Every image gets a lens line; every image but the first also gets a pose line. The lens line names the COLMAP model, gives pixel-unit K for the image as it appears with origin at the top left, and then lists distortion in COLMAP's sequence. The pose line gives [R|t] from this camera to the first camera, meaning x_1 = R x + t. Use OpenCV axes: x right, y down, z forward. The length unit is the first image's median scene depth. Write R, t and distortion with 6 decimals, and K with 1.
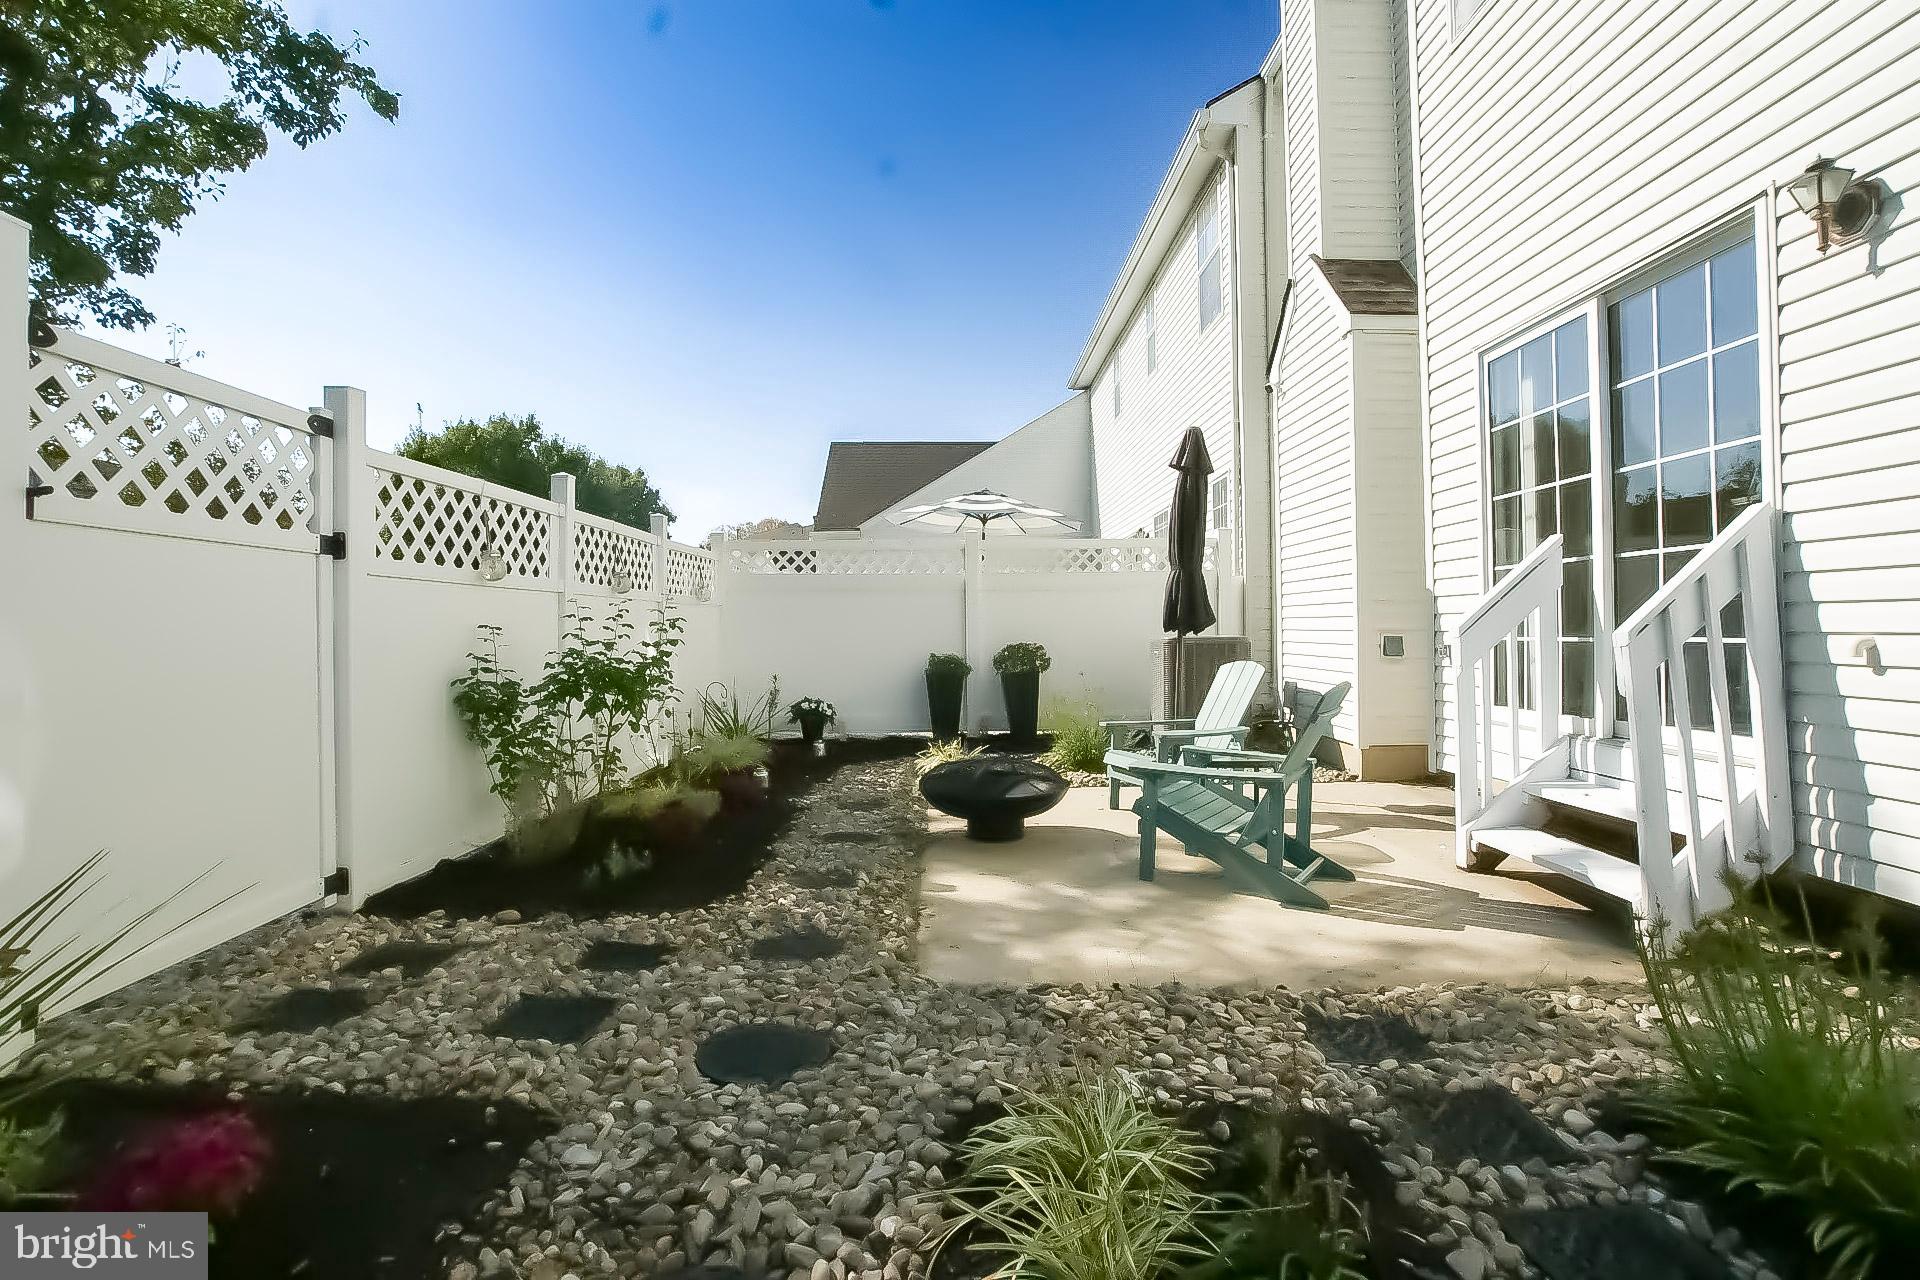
lens RADIAL K [[915.6, 0, 960.0], [0, 915.6, 640.0], [0, 0, 1]] dist [-0.060802, 0.023628]
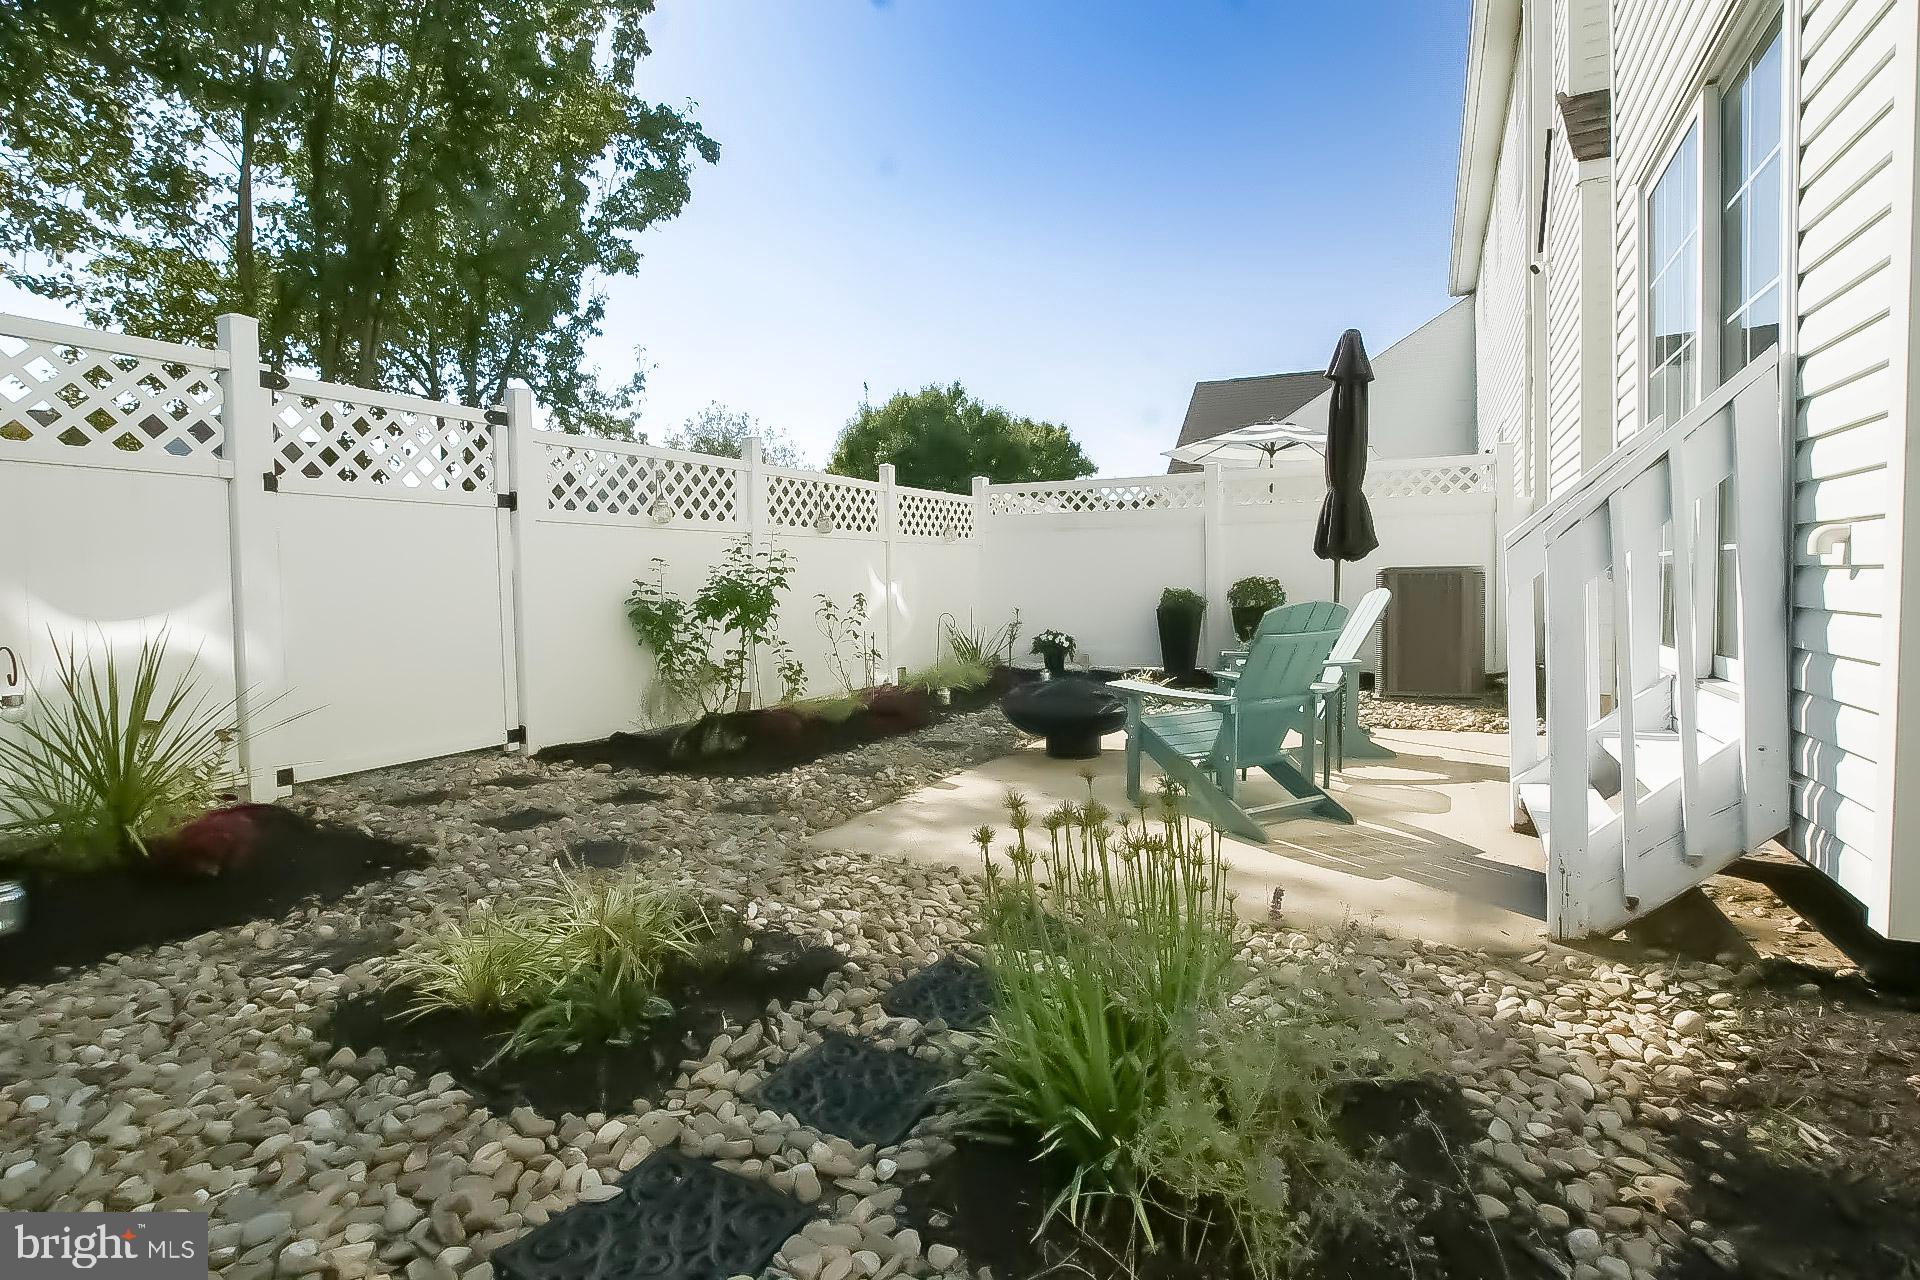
lens RADIAL K [[909.9, 0, 960.0], [0, 909.9, 640.0], [0, 0, 1]] dist [-0.073473, 0.022831]
pose [[0.888946, 0.022144, -0.457477, 0.257111], [0.004142, 0.998401, 0.056375, 0.016565], [0.457994, -0.052009, 0.887433, 0.019357]]
